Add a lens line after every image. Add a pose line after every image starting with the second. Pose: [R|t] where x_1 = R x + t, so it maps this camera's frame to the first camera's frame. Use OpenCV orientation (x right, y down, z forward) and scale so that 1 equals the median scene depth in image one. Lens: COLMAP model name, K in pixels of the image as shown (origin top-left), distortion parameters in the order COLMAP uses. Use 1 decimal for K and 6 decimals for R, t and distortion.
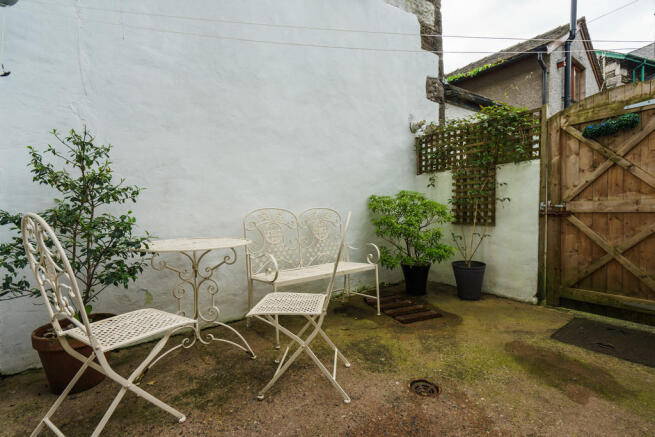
lens RADIAL K [[295.1, 0, 327.3], [0, 295.1, 219.1], [0, 0, 1]] dist [-0.002082, 0.001628]
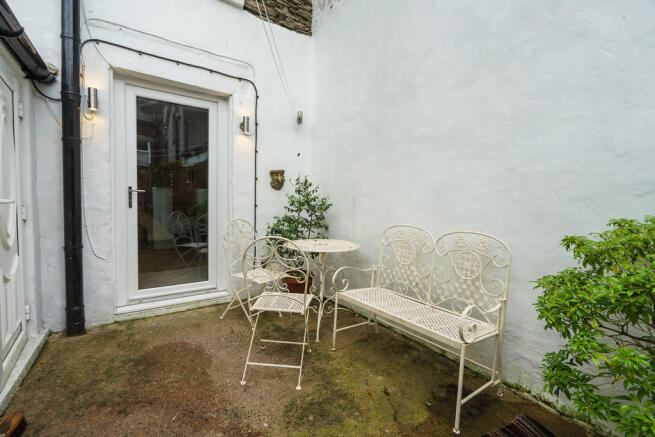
lens RADIAL K [[295.1, 0, 326.6], [0, 295.1, 218.1], [0, 0, 1]] dist [-0.002082, 0.001628]
pose [[0.002074, 0.067465, -0.997719, 0.773336], [-0.064567, 0.995649, 0.067191, -0.112620], [0.997911, 0.064280, 0.006421, 0.793804]]
